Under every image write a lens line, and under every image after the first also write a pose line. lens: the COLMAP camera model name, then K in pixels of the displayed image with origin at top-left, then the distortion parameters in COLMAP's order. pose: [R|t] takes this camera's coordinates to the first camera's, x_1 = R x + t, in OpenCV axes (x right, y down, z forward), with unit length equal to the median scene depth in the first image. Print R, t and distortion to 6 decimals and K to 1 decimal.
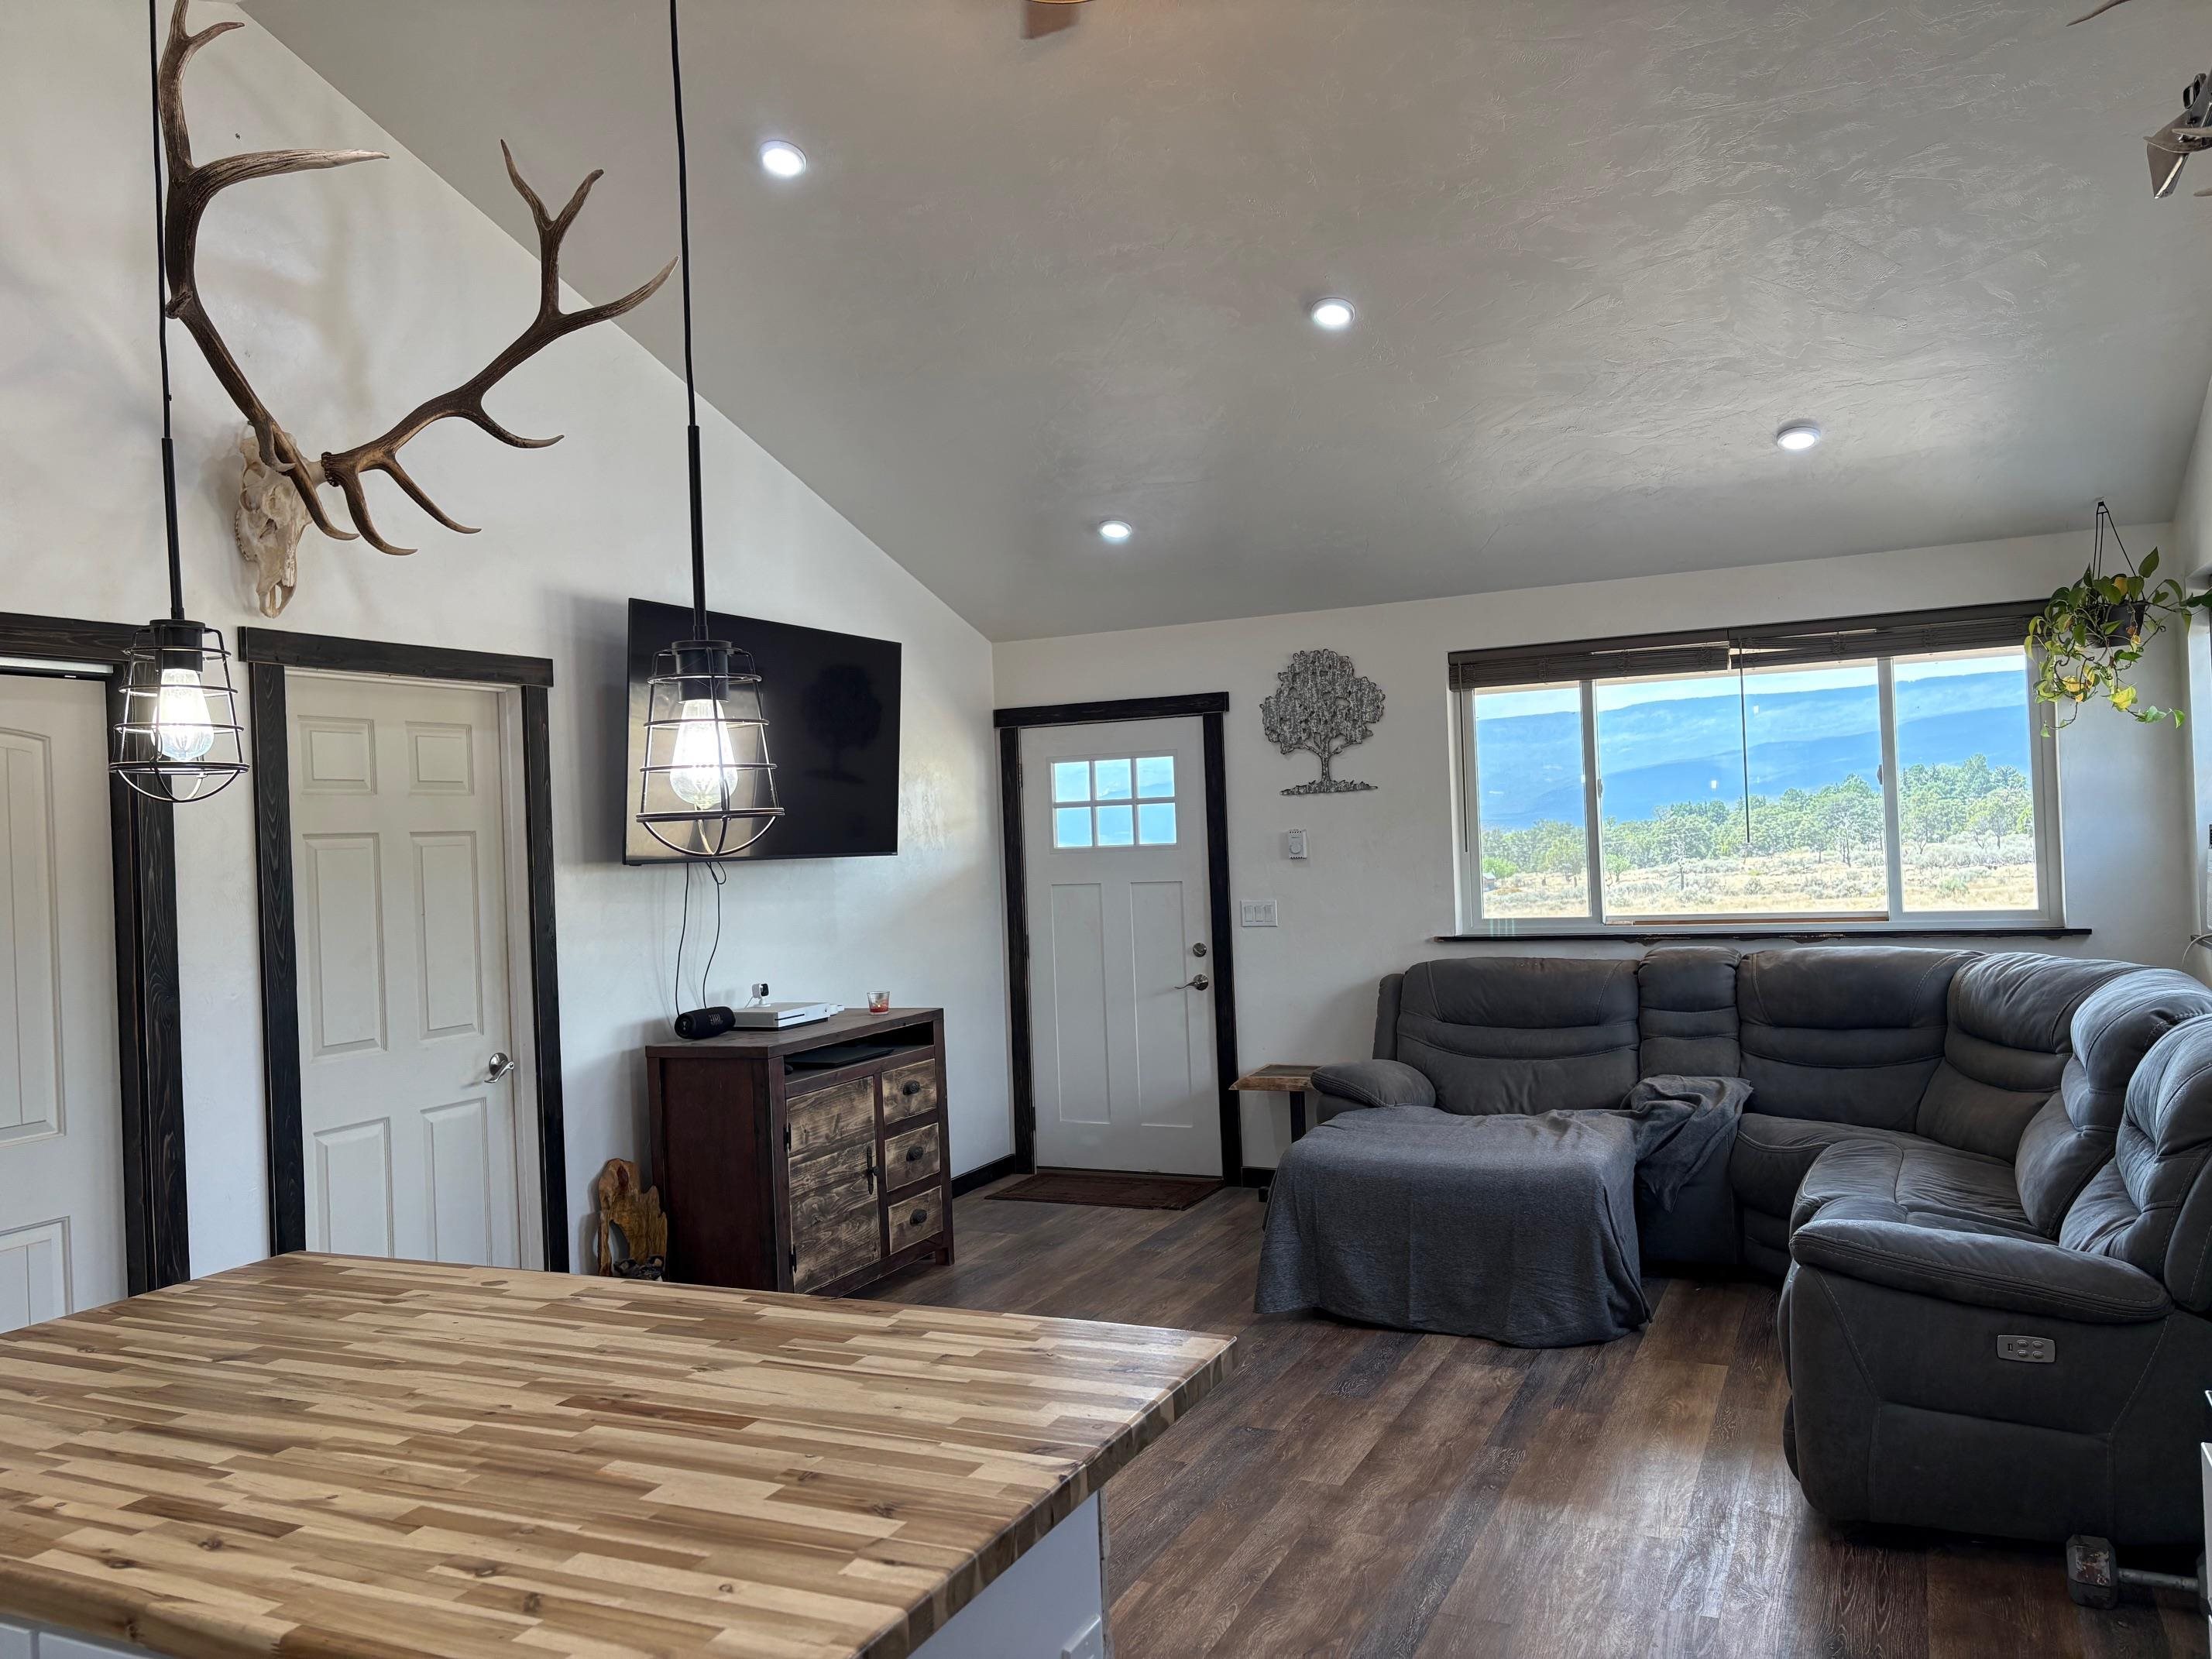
lens RADIAL K [[1657.1, 0, 1106.0], [0, 1657.1, 829.5], [0, 0, 1]] dist [0.079833, -0.089057]
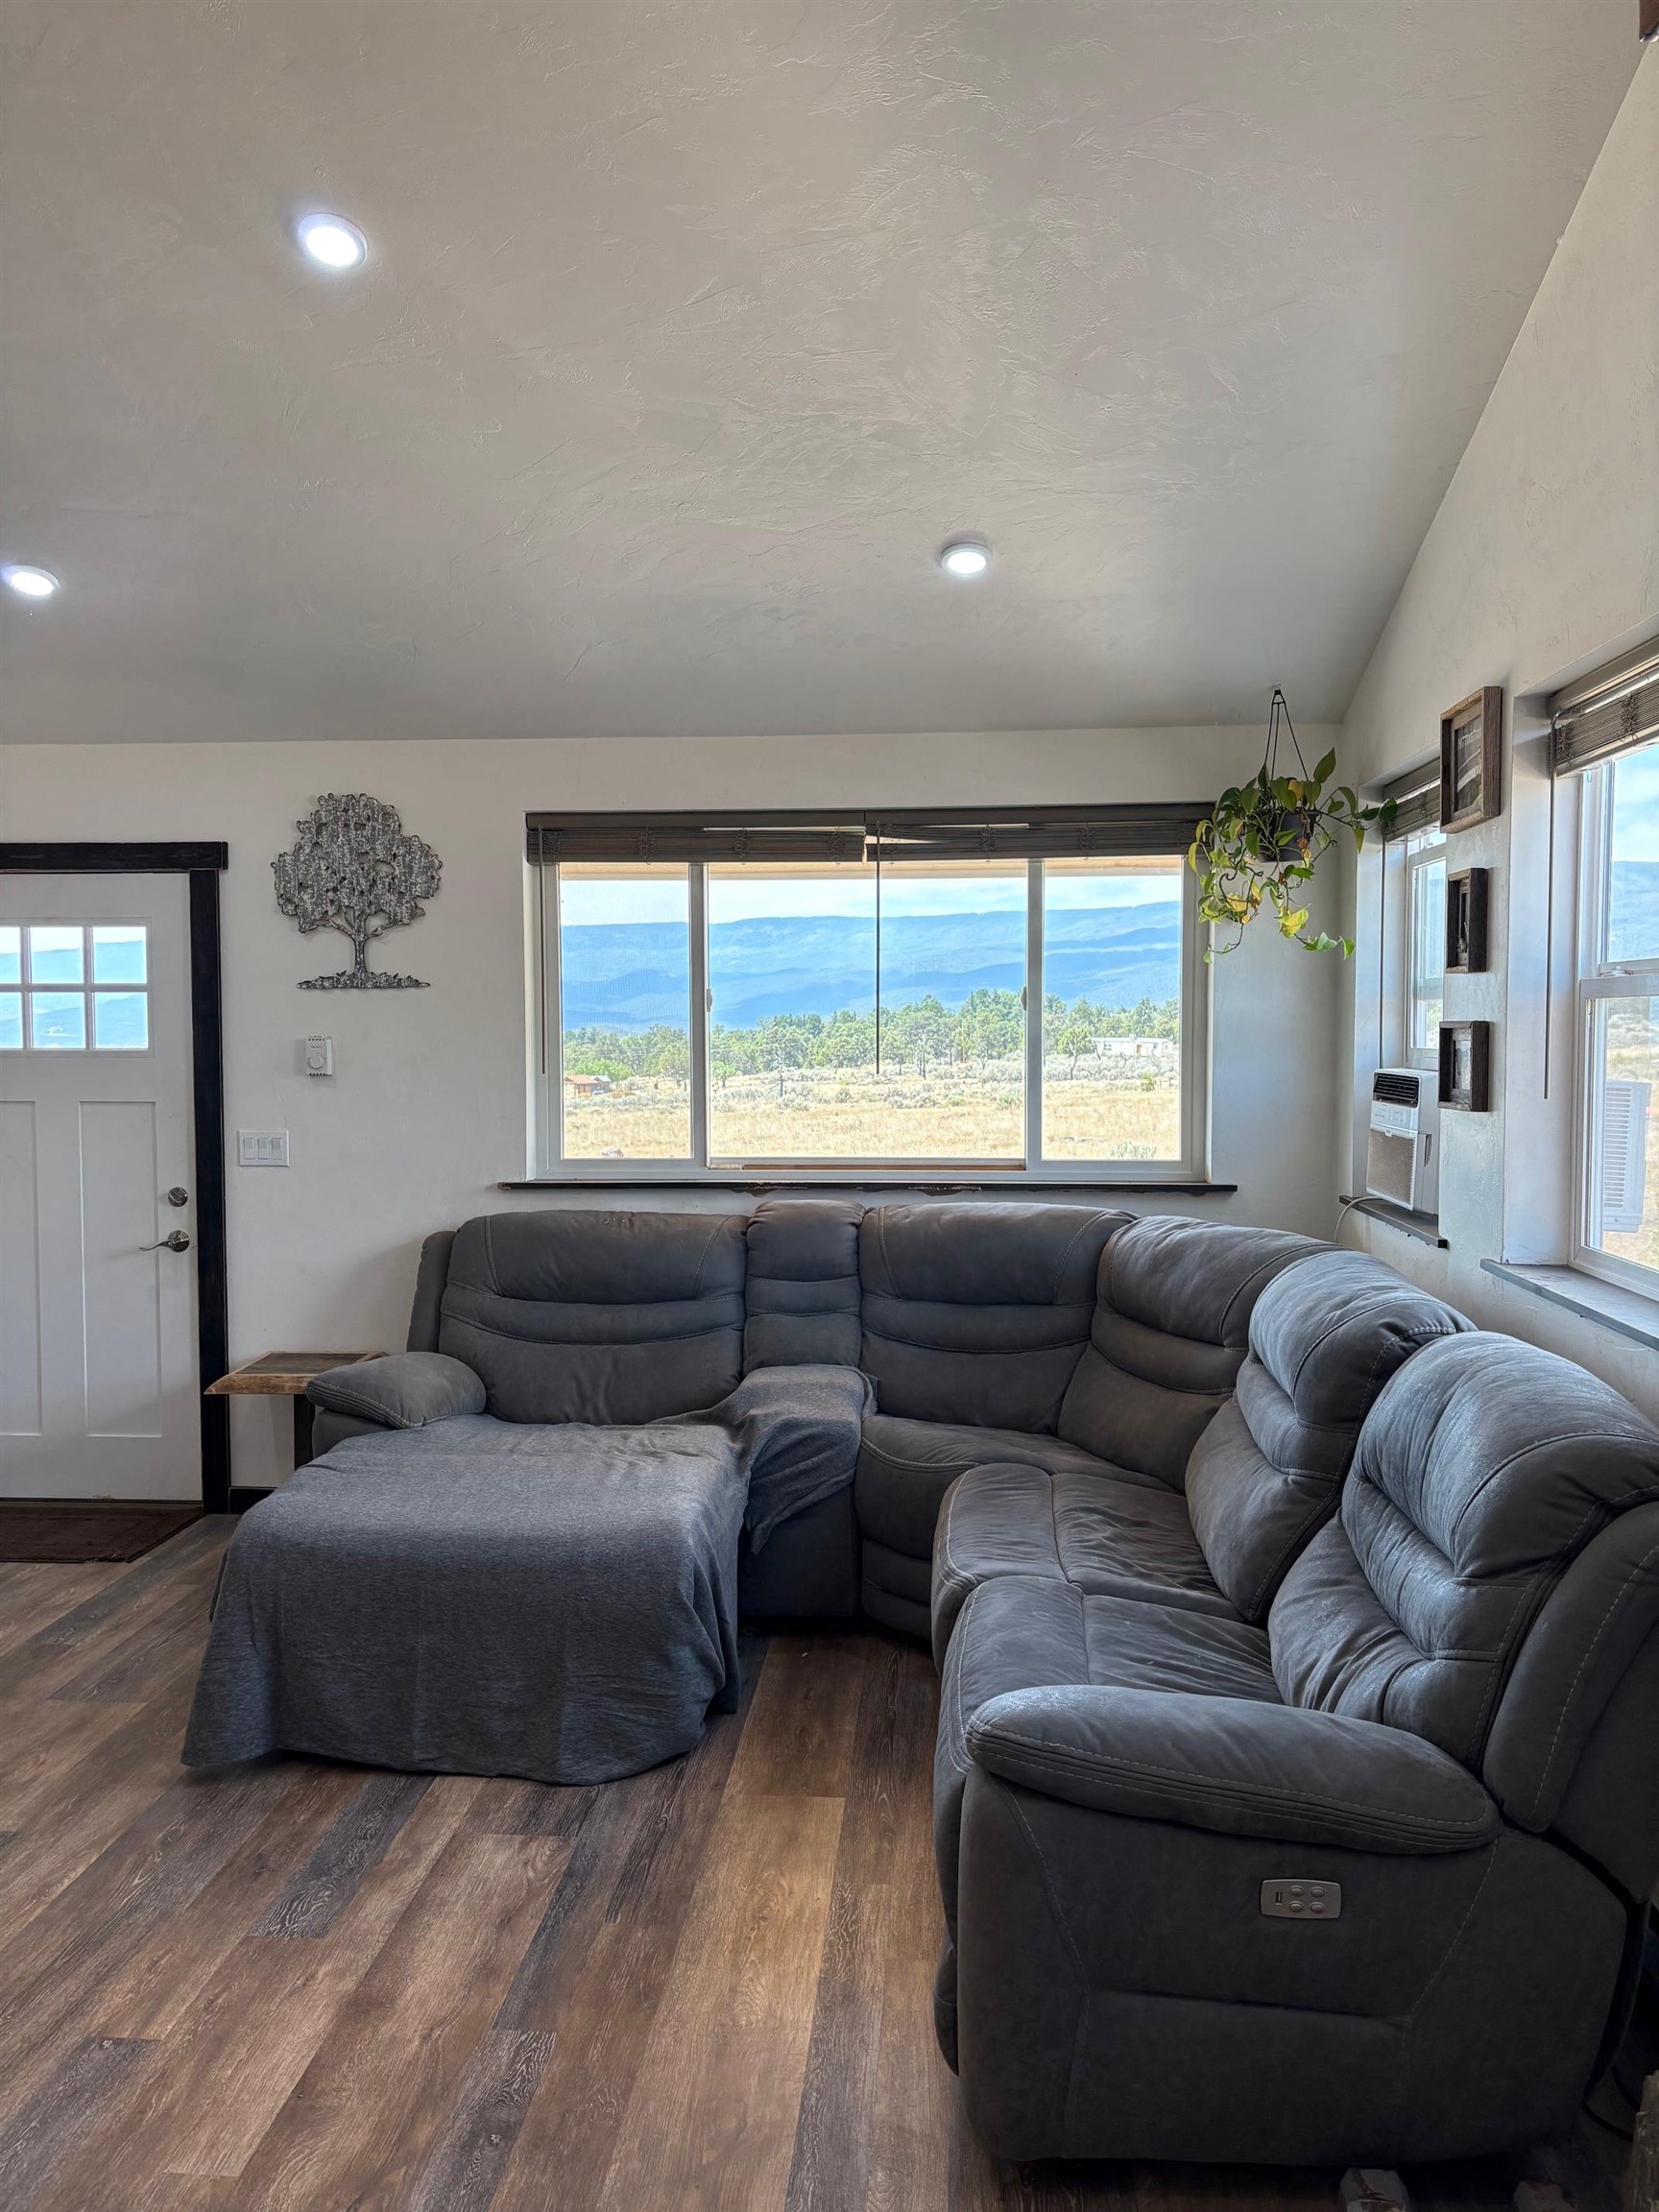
lens RADIAL K [[1665.4, 0, 828.1], [0, 1665.4, 1111.7], [0, 0, 1]] dist [0.020782, 0.007603]
pose [[0.935498, 0.020957, 0.352711, 0.088253], [-0.038260, 0.998378, 0.042156, -0.008449], [-0.351255, -0.052932, 0.934782, 0.296016]]
